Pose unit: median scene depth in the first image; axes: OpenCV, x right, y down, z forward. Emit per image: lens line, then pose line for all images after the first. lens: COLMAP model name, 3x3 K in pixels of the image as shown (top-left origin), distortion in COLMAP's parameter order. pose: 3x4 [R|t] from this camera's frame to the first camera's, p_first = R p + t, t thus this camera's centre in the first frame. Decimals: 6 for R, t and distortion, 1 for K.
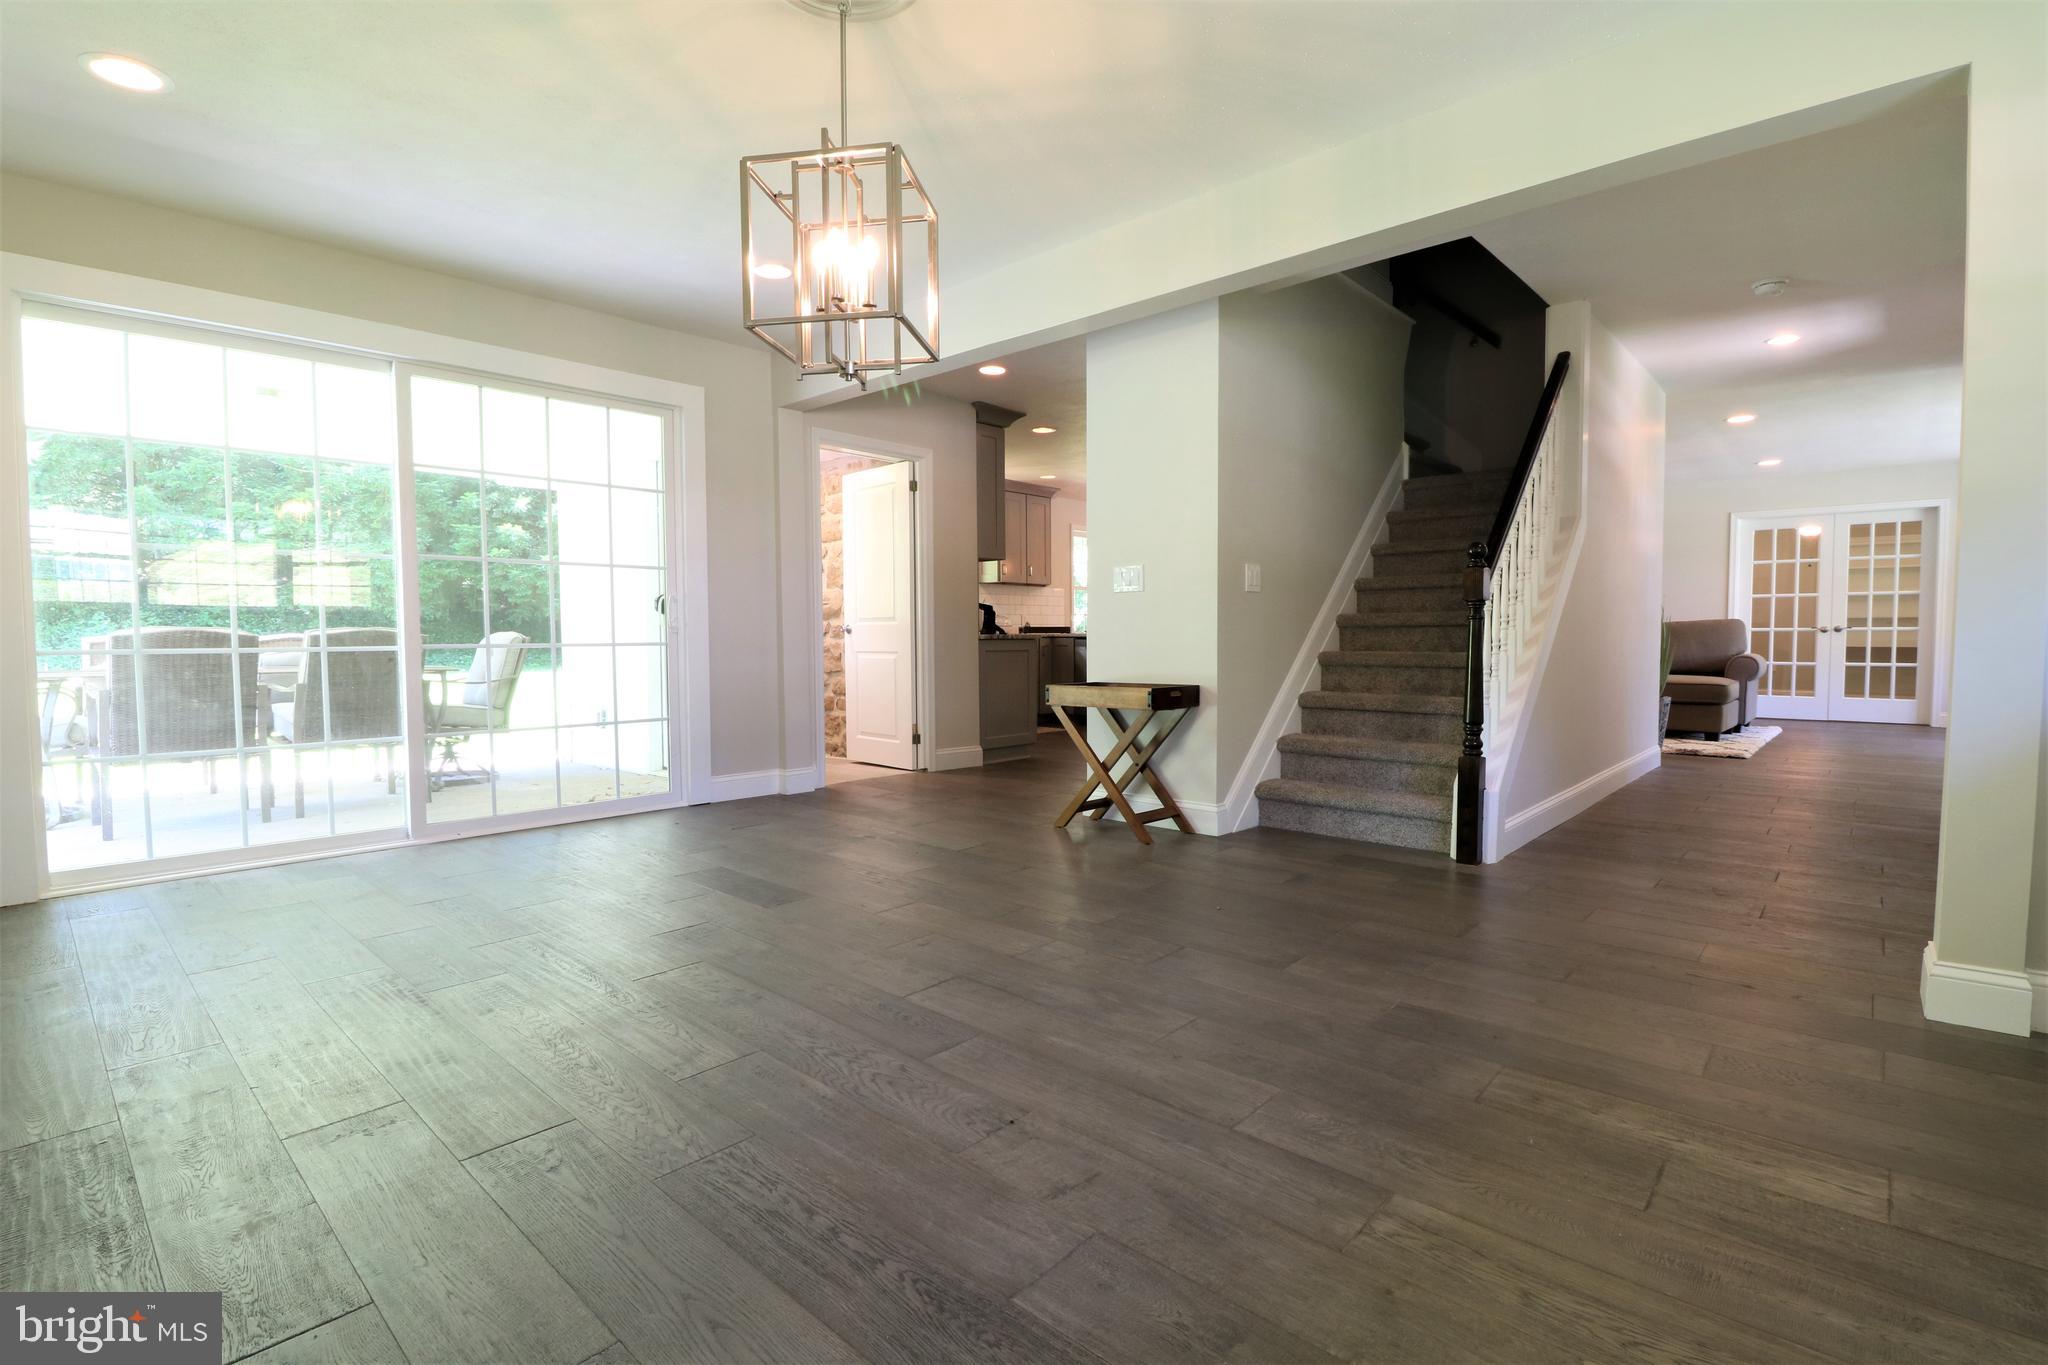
lens RADIAL K [[972.2, 0, 1023.5], [0, 972.2, 678.3], [0, 0, 1]] dist [-0.006581, -0.007317]
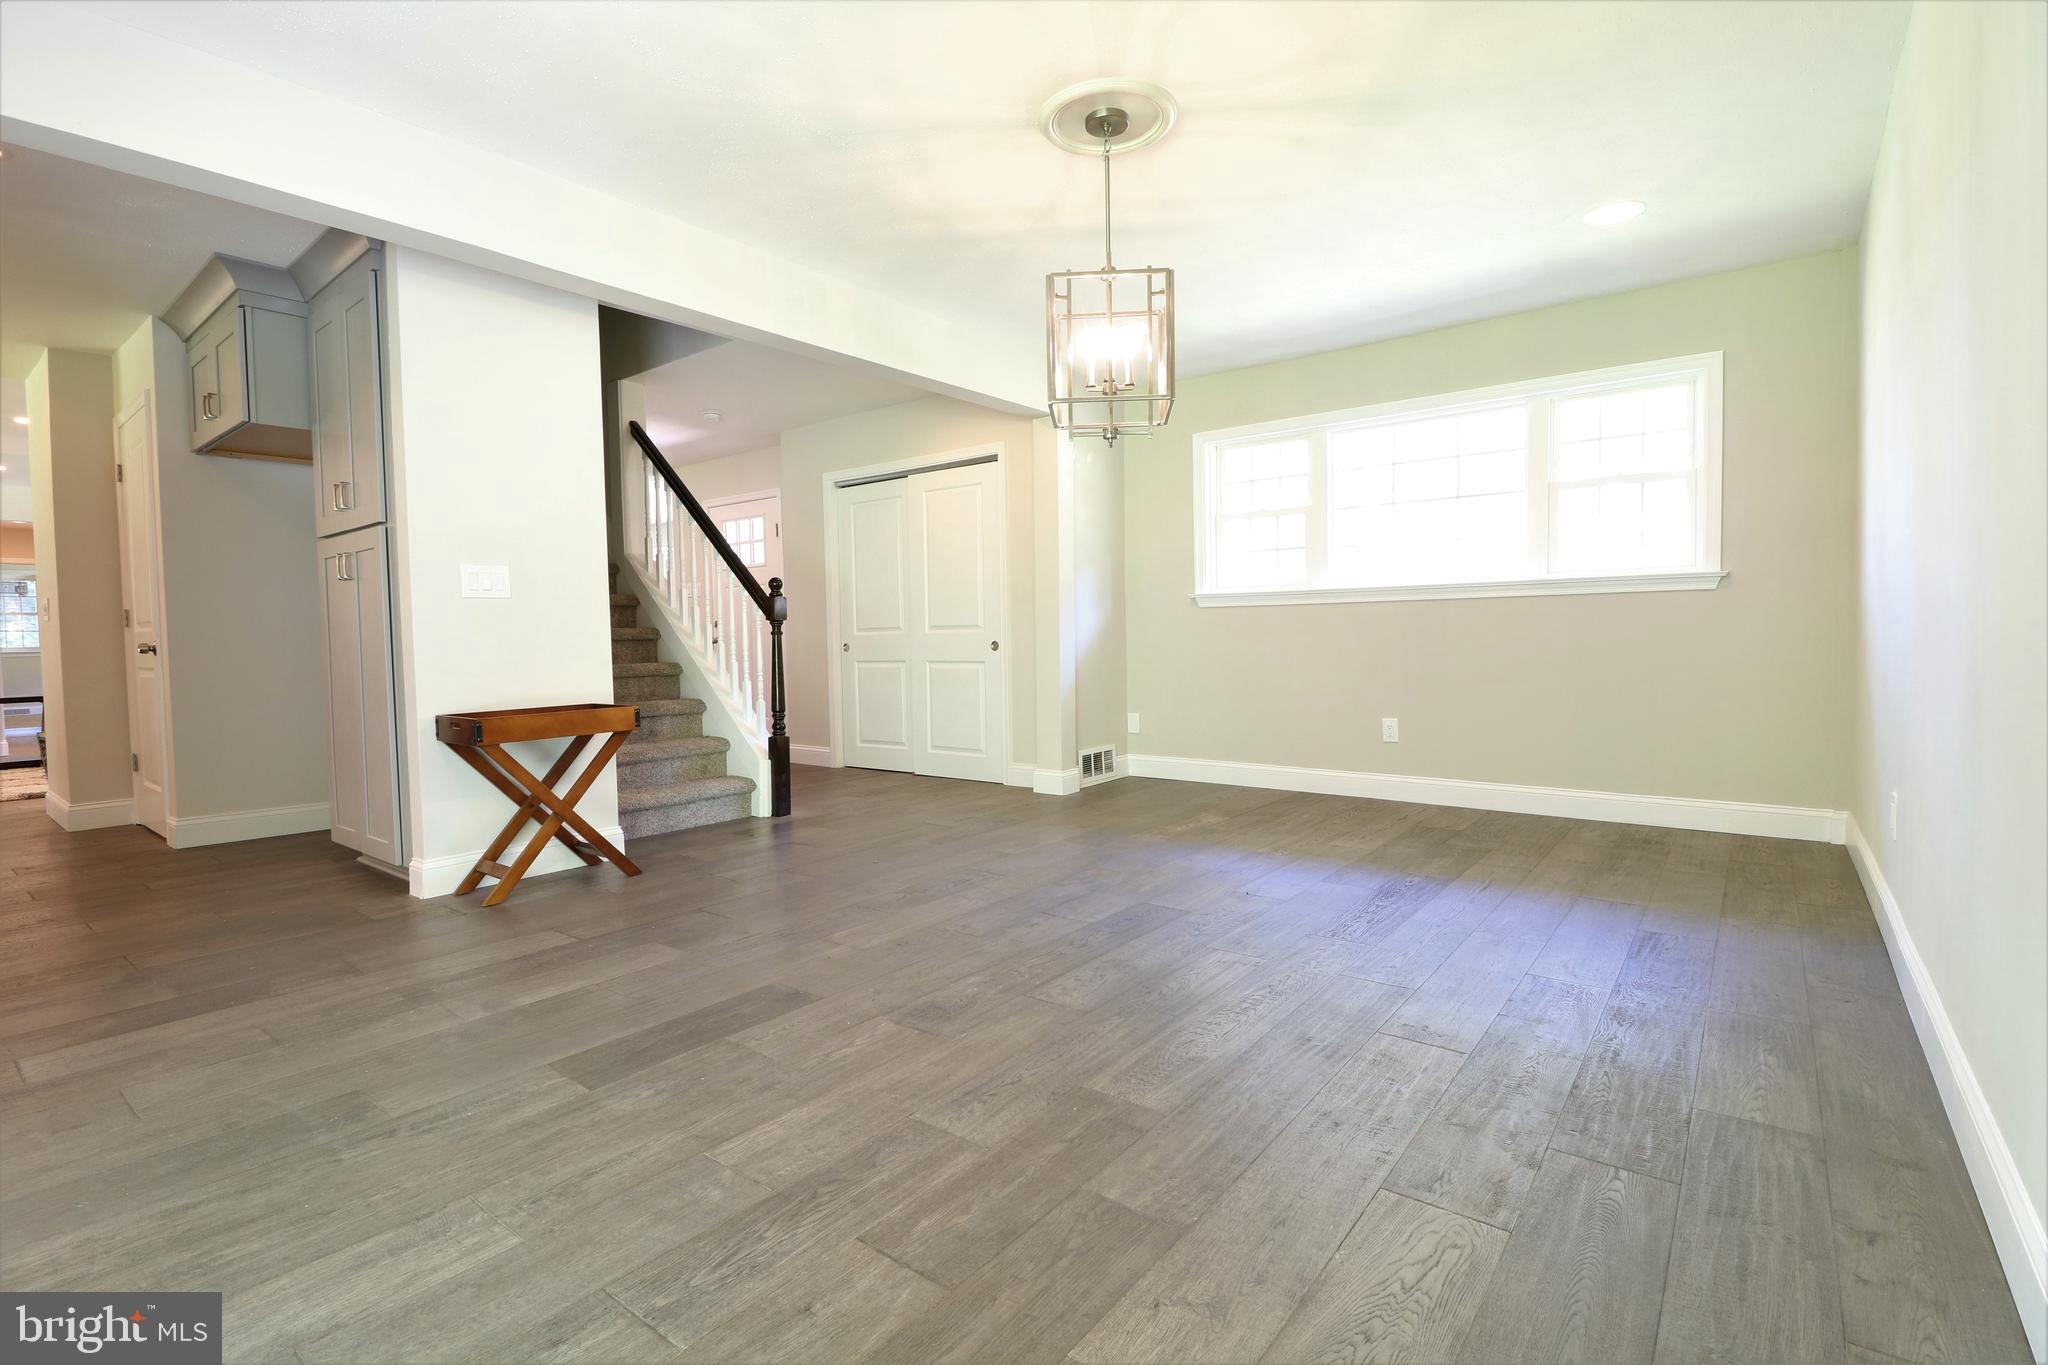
lens RADIAL K [[972.2, 0, 1021.1], [0, 972.2, 681.0], [0, 0, 1]] dist [-0.006581, -0.007317]
pose [[-0.097041, -0.036902, 0.994596, -1.722313], [0.065874, 0.996883, 0.043415, -0.063715], [-0.993098, 0.069731, -0.094308, 1.485145]]
